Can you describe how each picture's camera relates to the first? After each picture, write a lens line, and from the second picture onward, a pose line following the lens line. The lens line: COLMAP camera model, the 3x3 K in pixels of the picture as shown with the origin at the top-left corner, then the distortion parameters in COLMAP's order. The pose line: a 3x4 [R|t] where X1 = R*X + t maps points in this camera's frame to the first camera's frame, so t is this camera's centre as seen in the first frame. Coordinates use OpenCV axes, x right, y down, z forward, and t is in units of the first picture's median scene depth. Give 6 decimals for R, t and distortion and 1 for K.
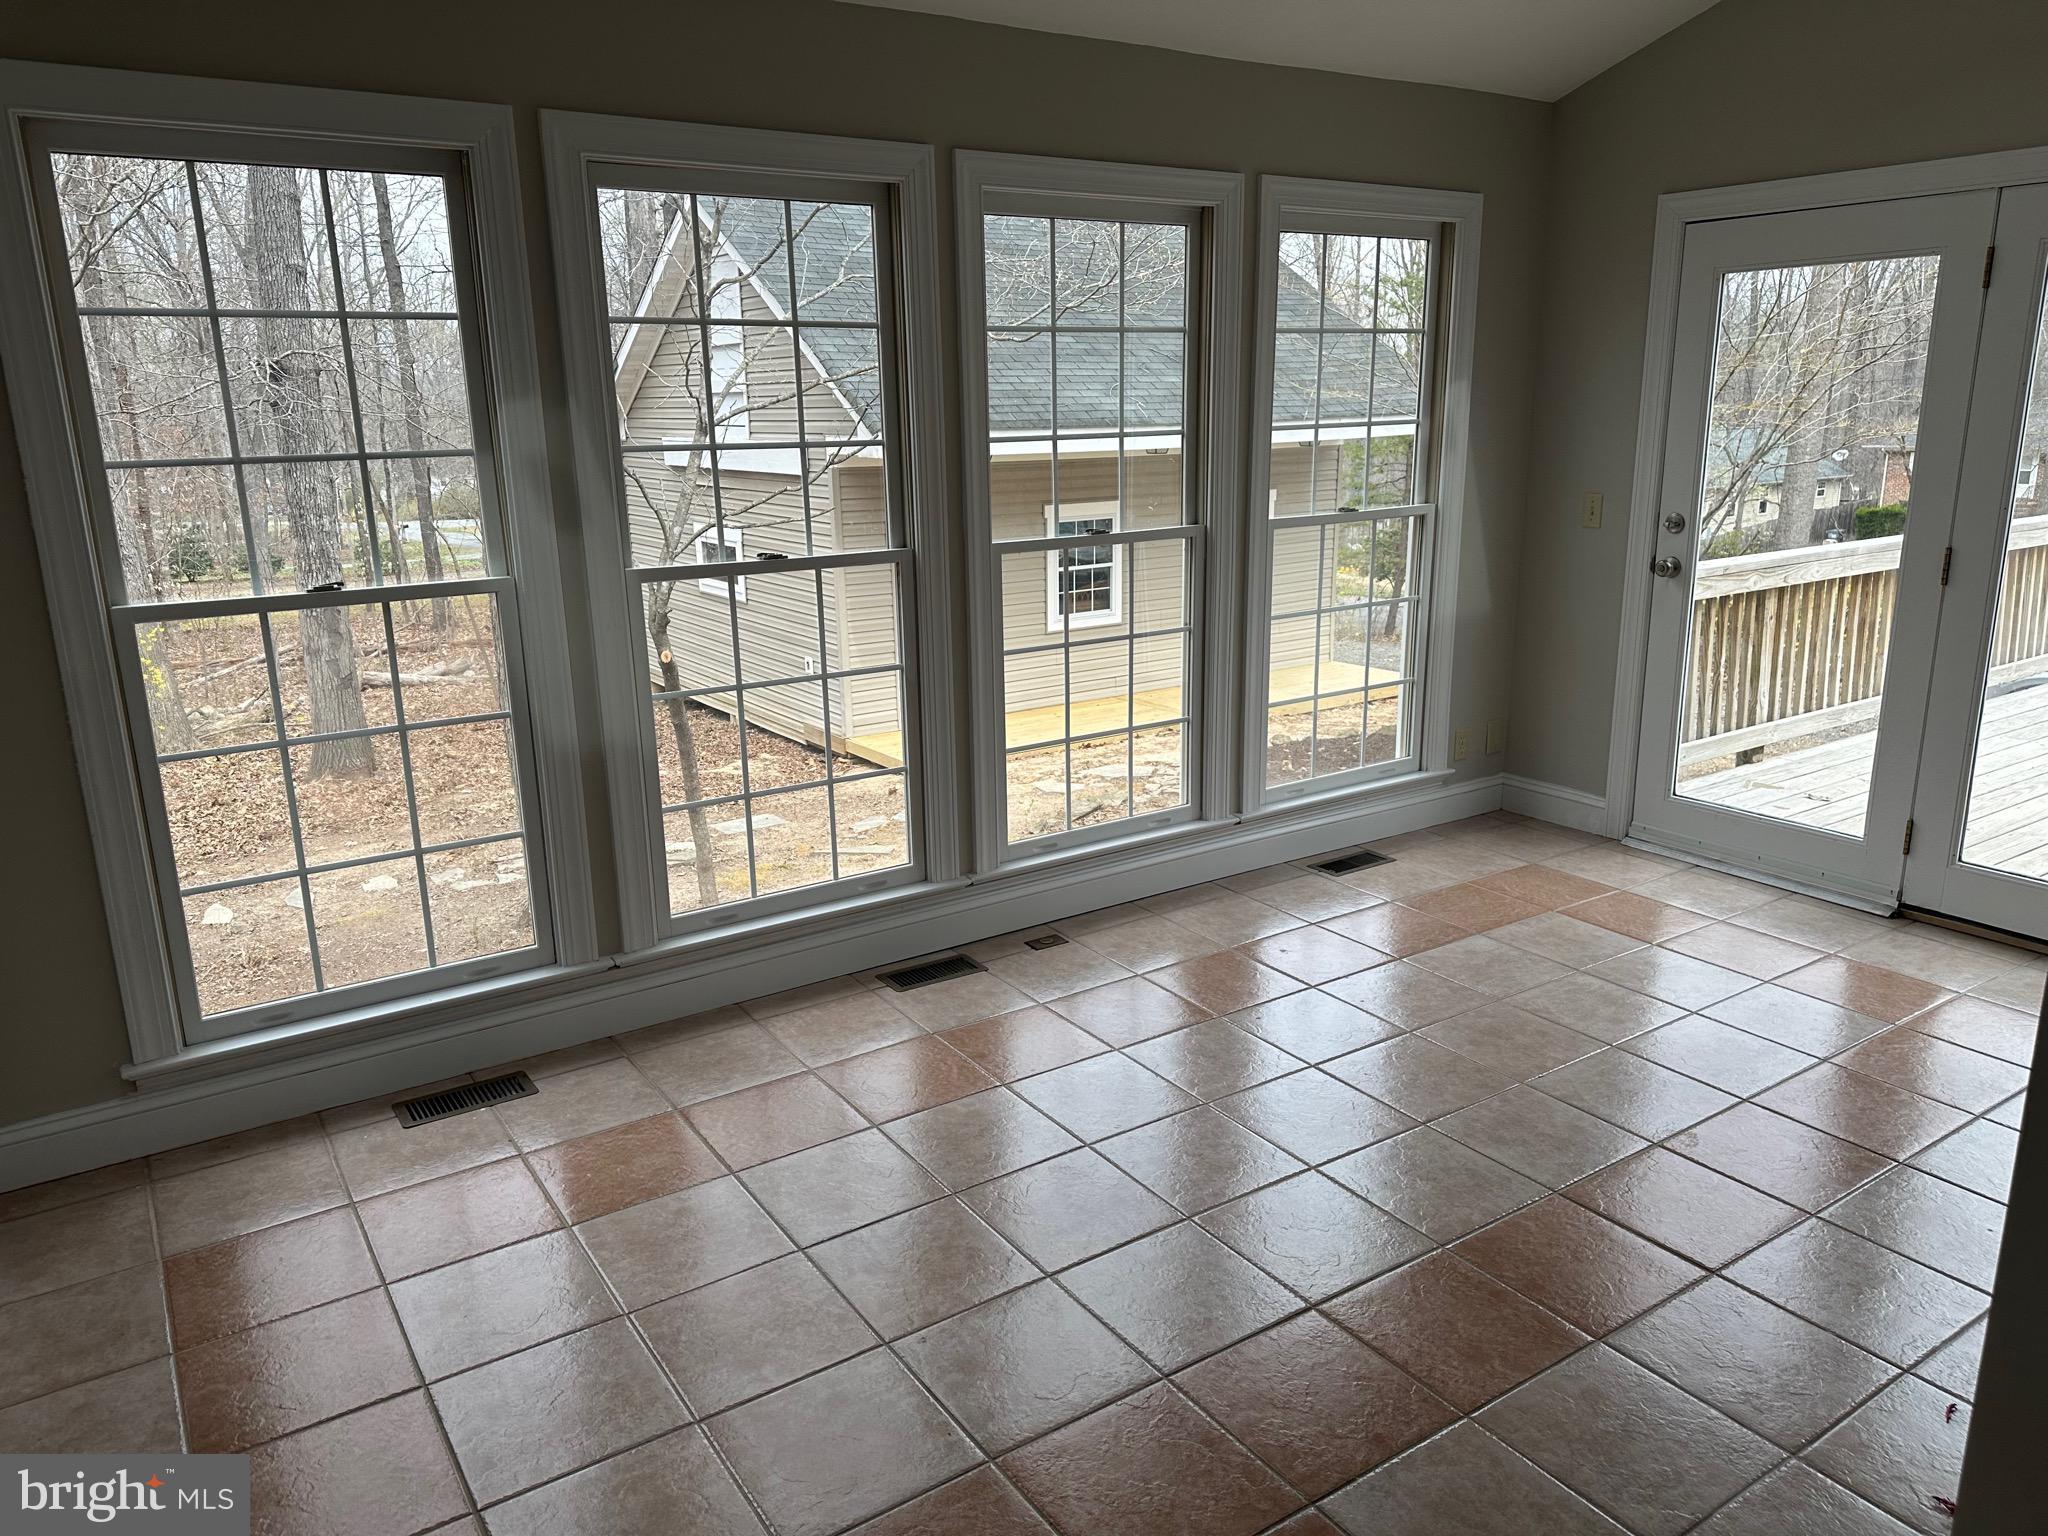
lens RADIAL K [[1442.5, 0, 1005.3], [0, 1442.5, 769.2], [0, 0, 1]] dist [0.035937, -0.004327]
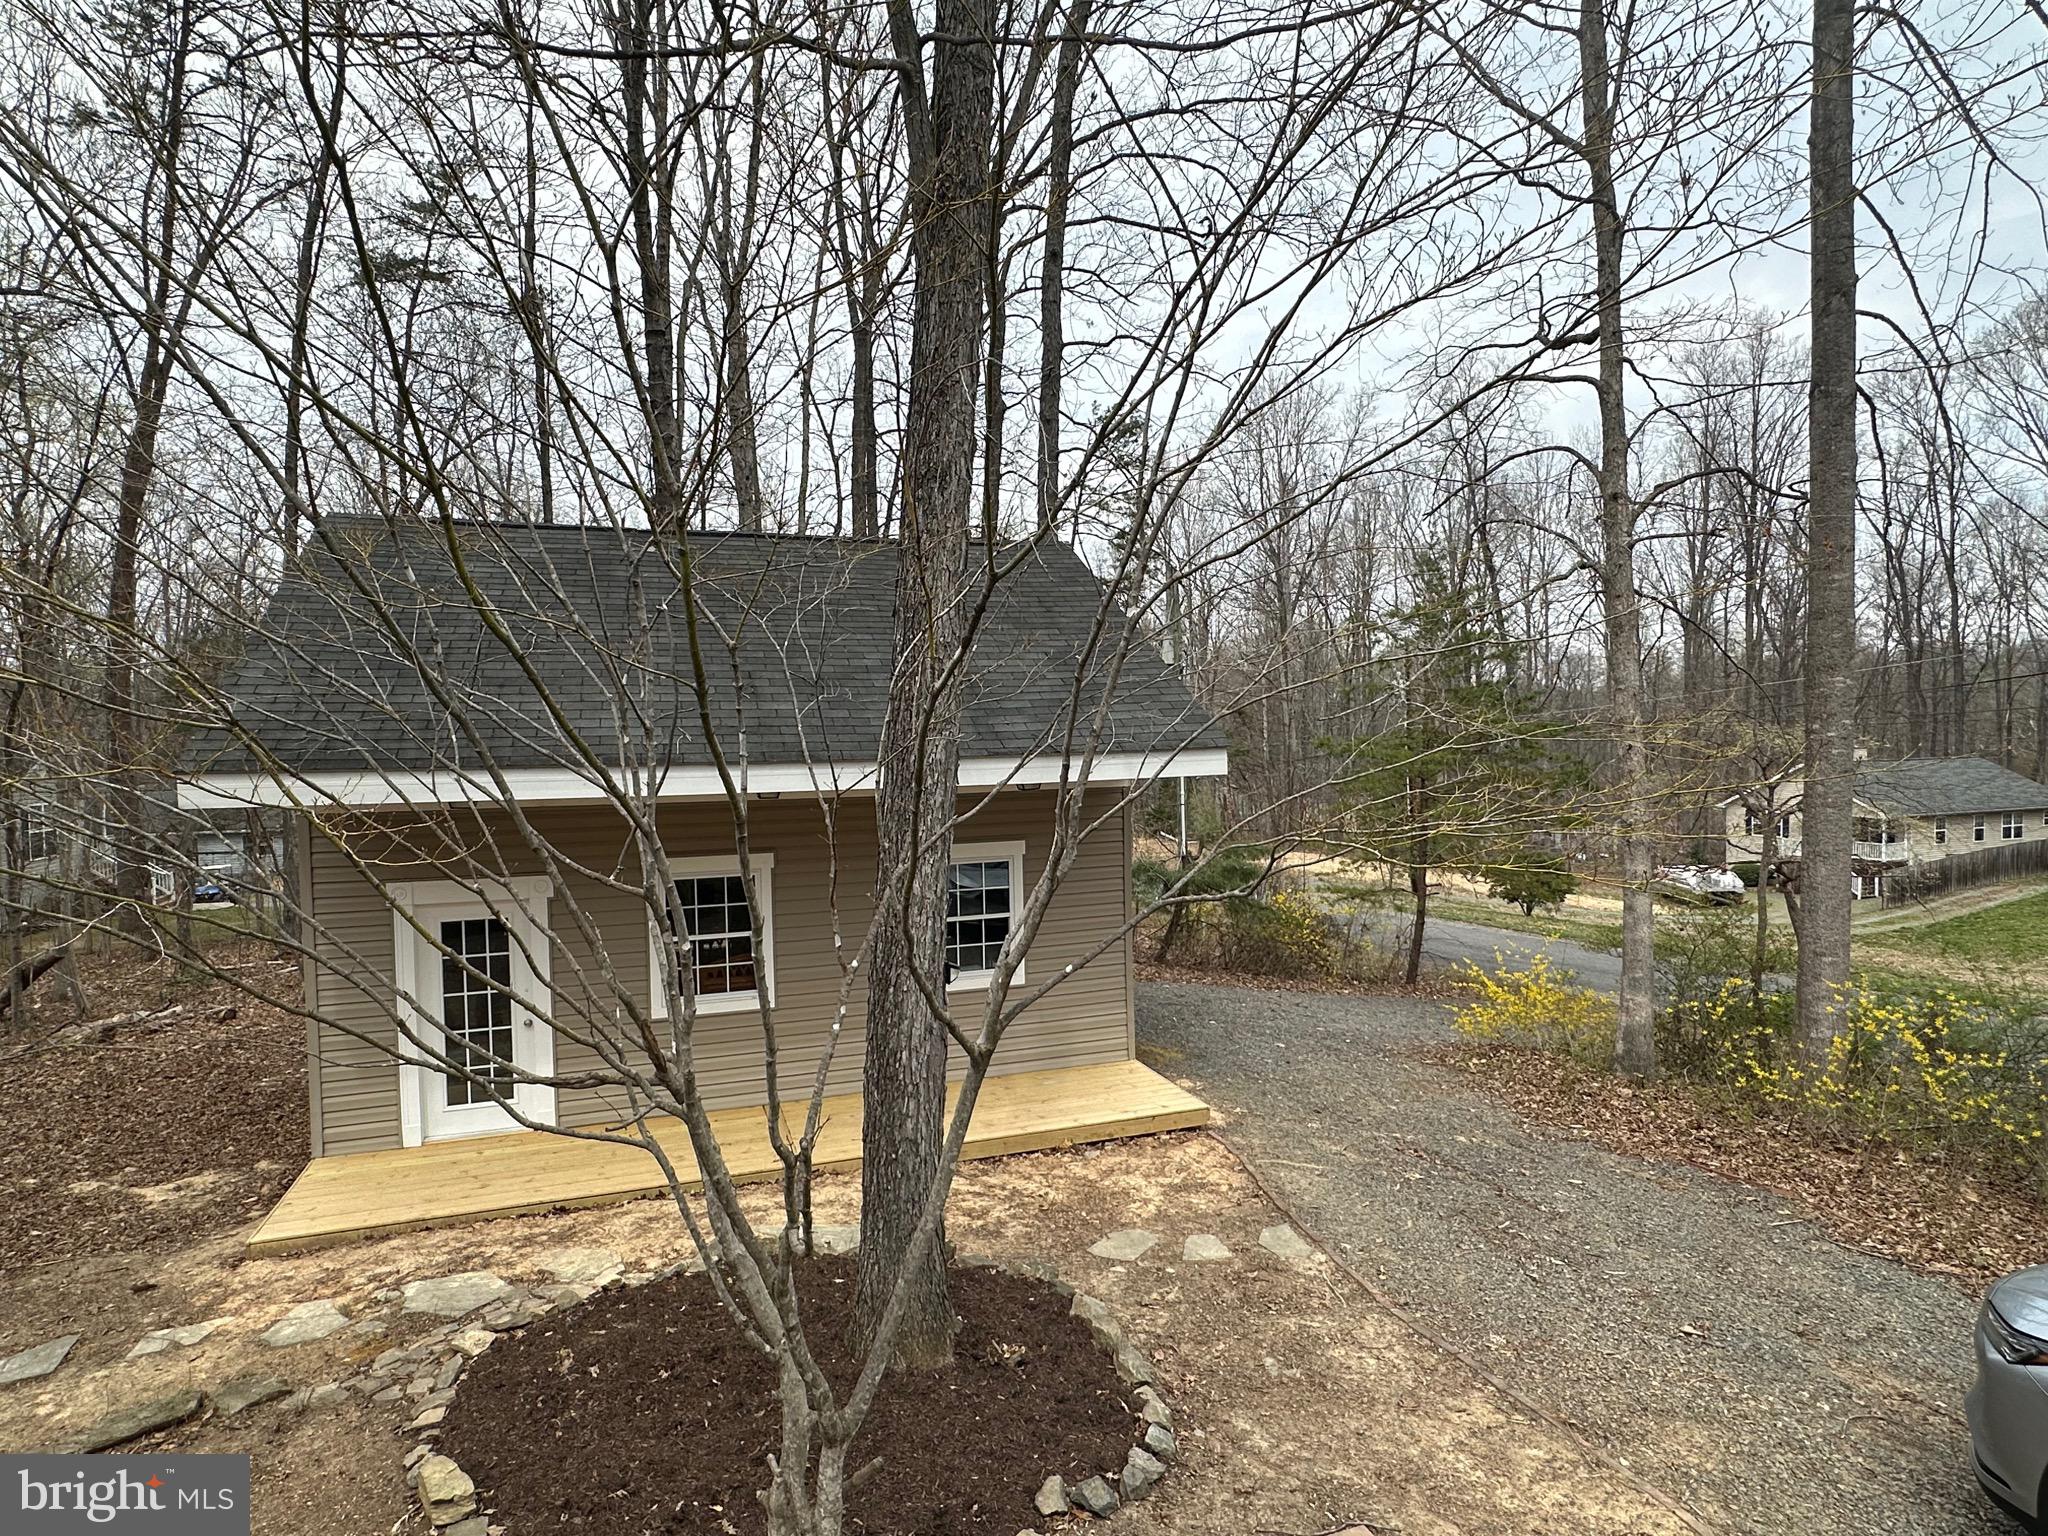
lens RADIAL K [[1098.9, 0, 1024.3], [0, 1098.9, 770.1], [0, 0, 1]] dist [-0.002664, 0.000884]
pose [[0.971722, 0.009653, -0.235931, 0.356242], [-0.061347, 0.975175, -0.212770, -0.111013], [0.228020, 0.221226, 0.948191, 0.452160]]
